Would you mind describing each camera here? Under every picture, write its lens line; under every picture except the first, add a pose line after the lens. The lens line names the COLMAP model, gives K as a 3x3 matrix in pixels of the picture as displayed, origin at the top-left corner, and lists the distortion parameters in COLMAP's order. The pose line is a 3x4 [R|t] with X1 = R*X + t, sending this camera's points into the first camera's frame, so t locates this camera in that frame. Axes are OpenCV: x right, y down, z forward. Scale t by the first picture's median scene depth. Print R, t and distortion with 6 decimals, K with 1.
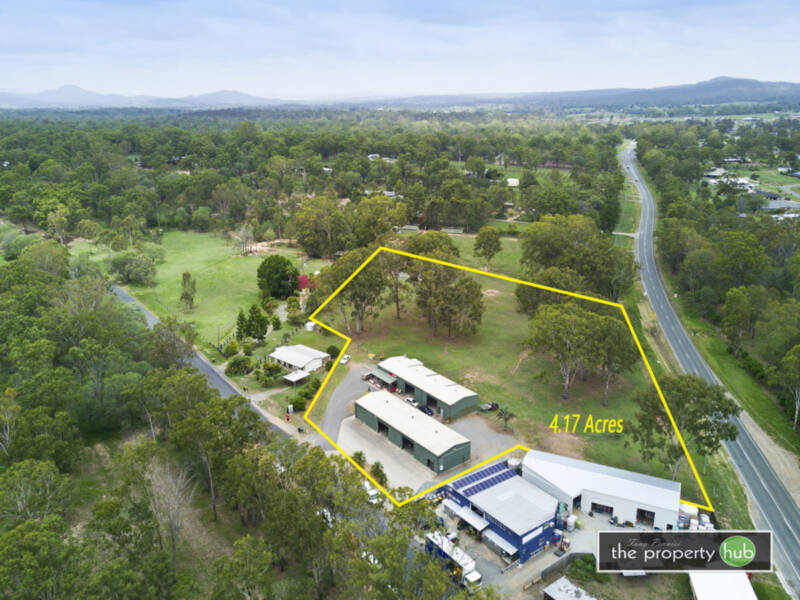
lens RADIAL K [[604.5, 0, 400.0], [0, 604.5, 300.0], [0, 0, 1]] dist [0.144514, -0.338658]
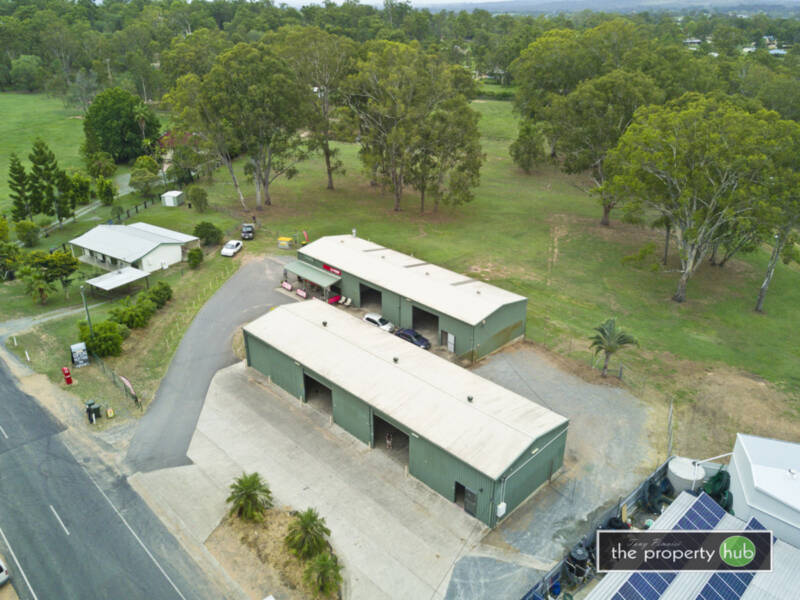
lens RADIAL K [[604.5, 0, 400.0], [0, 604.5, 300.0], [0, 0, 1]] dist [0.144514, -0.338658]
pose [[0.991579, -0.042845, 0.122214, -0.017997], [0.027314, 0.991650, 0.126034, 0.090874], [-0.126593, -0.121635, 0.984469, 0.533749]]
